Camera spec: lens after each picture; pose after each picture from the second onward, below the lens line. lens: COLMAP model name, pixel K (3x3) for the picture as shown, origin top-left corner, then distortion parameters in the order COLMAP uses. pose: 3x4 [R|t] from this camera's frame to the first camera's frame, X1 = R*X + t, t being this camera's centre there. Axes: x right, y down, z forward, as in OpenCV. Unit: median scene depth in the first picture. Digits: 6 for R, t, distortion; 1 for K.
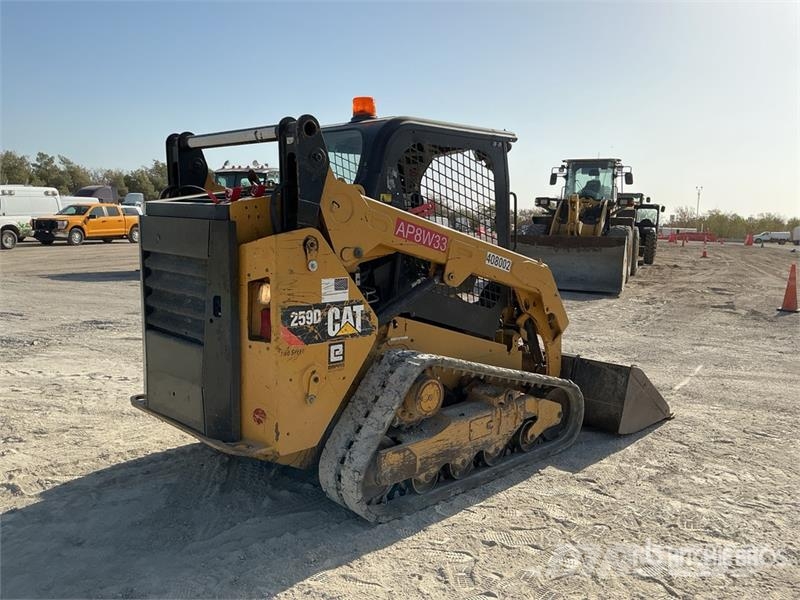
lens RADIAL K [[668.5, 0, 396.7], [0, 668.5, 302.0], [0, 0, 1]] dist [0.120467, -0.257476]
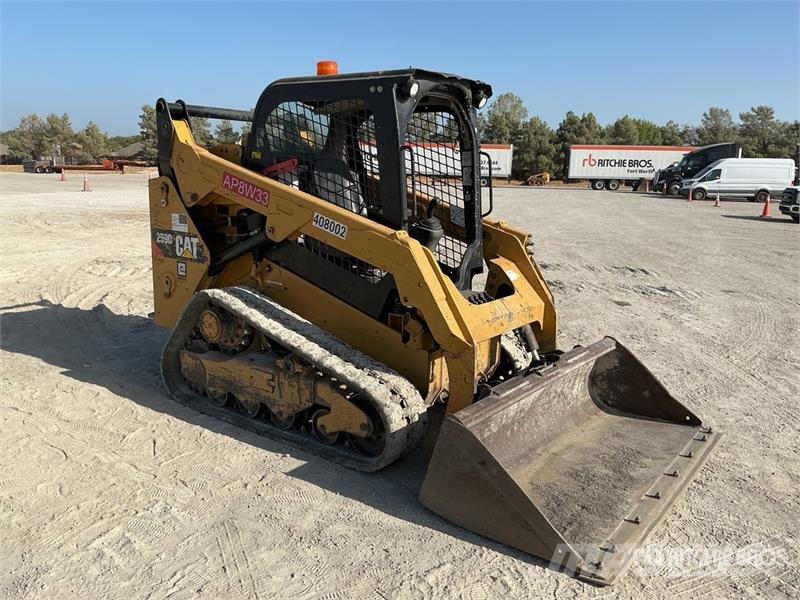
lens RADIAL K [[668.5, 0, 396.7], [0, 668.5, 302.0], [0, 0, 1]] dist [0.120467, -0.257476]
pose [[0.159558, 0.183983, -0.969893, 1.312987], [-0.155168, 0.974941, 0.159413, -0.145046], [0.974917, 0.125061, 0.184108, 1.157817]]
